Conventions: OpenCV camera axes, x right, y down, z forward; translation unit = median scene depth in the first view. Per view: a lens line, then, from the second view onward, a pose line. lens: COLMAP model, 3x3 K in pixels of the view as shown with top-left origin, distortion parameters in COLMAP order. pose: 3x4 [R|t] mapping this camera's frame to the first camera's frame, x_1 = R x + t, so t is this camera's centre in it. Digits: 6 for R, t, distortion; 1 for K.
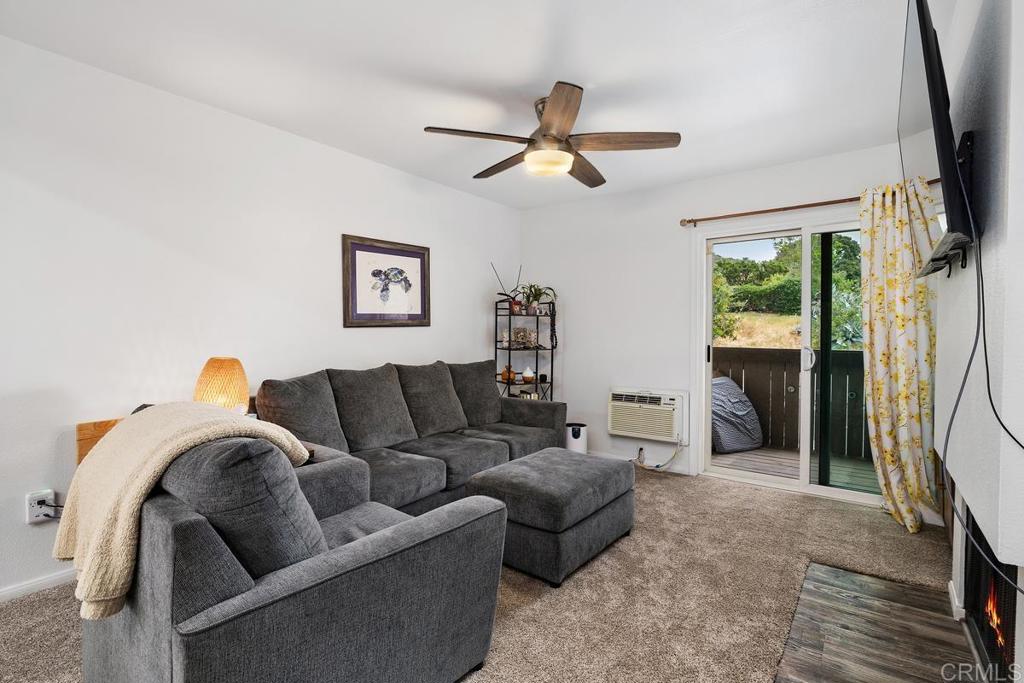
lens RADIAL K [[478.2, 0, 514.9], [0, 478.2, 336.2], [0, 0, 1]] dist [-0.006146, 0.000376]
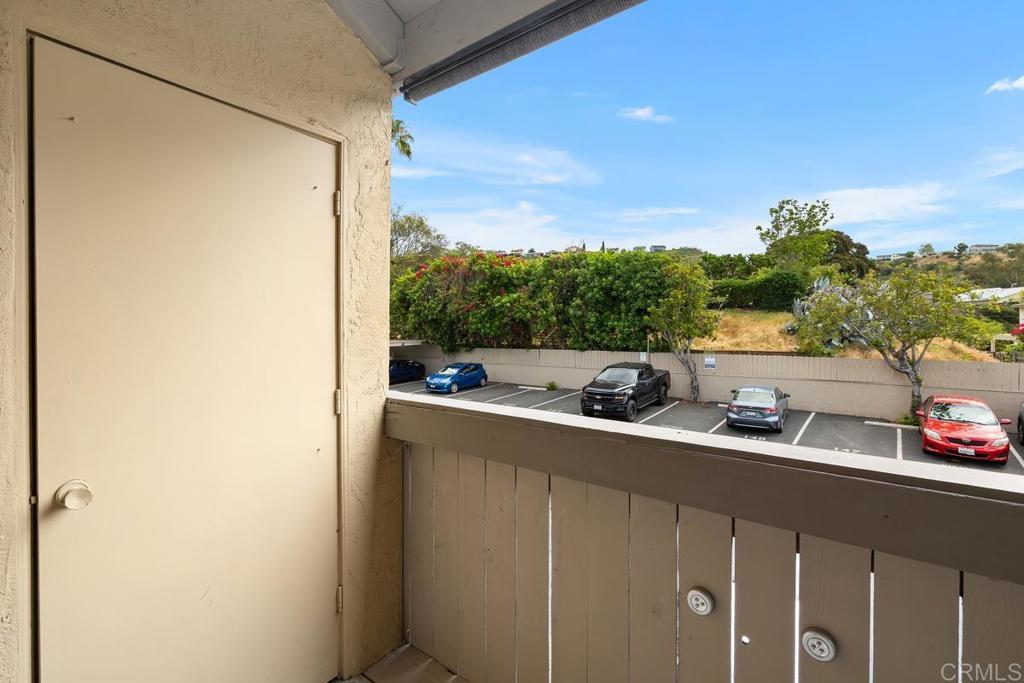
lens RADIAL K [[461.1, 0, 508.9], [0, 461.1, 331.3], [0, 0, 1]] dist [-0.010175, 0.000913]
pose [[0.999861, -0.006853, -0.015198, 0.776276], [0.006749, 0.999954, -0.006843, -0.046843], [0.015244, 0.006739, 0.999861, 1.214426]]
